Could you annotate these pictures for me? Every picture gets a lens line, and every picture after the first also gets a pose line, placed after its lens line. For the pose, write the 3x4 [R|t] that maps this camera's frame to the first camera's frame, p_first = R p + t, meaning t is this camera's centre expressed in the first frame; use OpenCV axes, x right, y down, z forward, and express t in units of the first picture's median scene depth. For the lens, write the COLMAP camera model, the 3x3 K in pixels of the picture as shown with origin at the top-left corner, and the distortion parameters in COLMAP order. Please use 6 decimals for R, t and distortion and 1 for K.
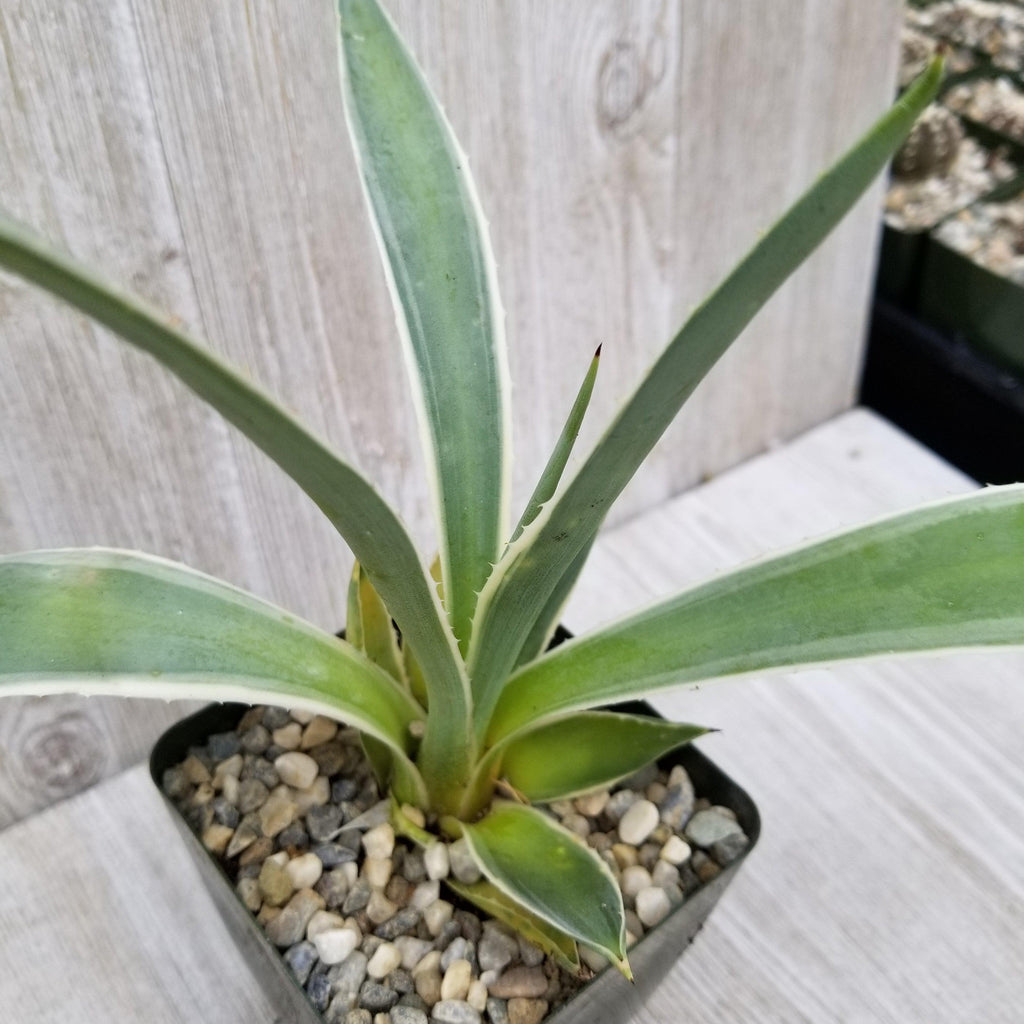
lens RADIAL K [[1137.6, 0, 526.6], [0, 1137.6, 510.4], [0, 0, 1]] dist [-0.022882, 0.000000]
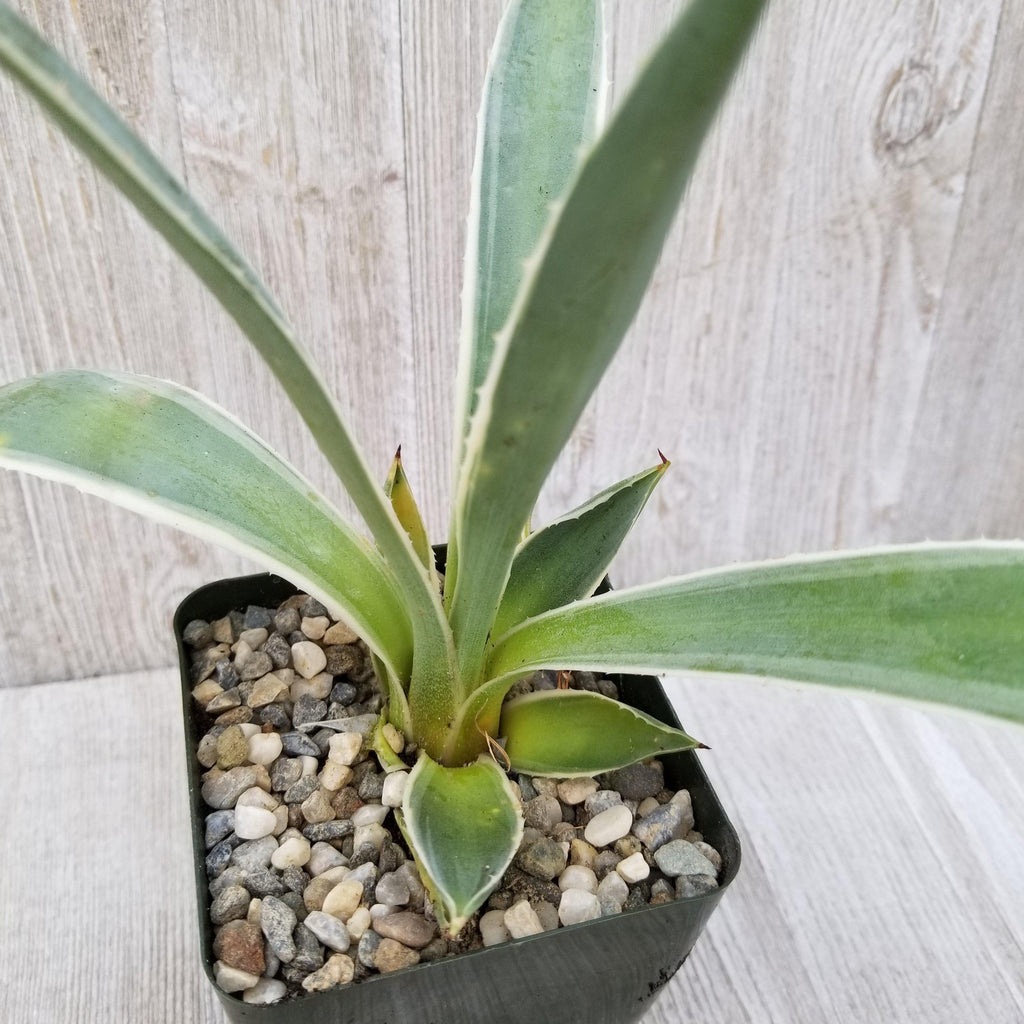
lens RADIAL K [[1137.6, 0, 523.9], [0, 1137.6, 499.7], [0, 0, 1]] dist [-0.022882, 0.000000]
pose [[0.913888, 0.254327, -0.316428, 0.261560], [-0.275308, 0.961089, -0.022658, 0.065699], [0.298353, 0.107822, 0.948346, 0.094754]]
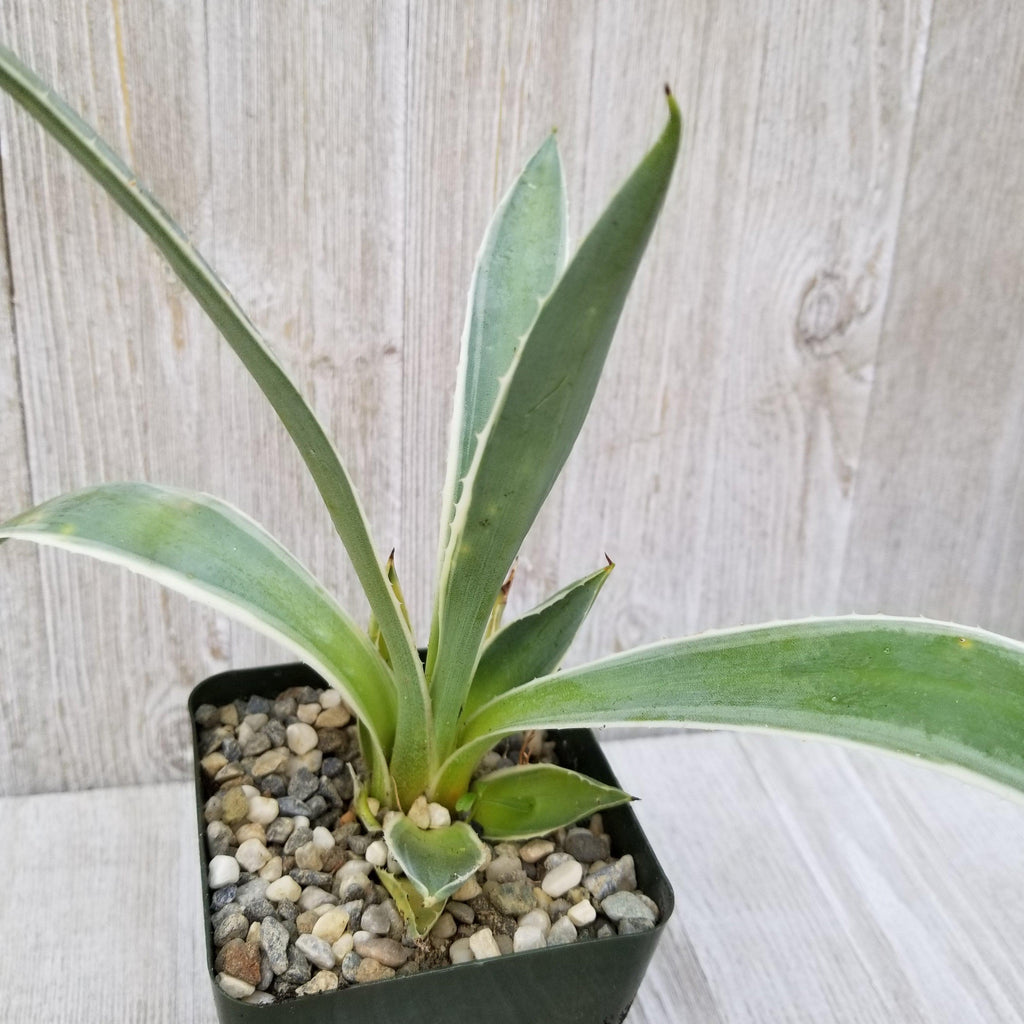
lens RADIAL K [[1137.6, 0, 532.4], [0, 1137.6, 472.4], [0, 0, 1]] dist [-0.022882, 0.000000]
pose [[0.918429, 0.212553, -0.333630, 0.351316], [-0.296344, 0.928361, -0.224336, 0.172021], [0.262045, 0.304906, 0.915622, -0.080626]]
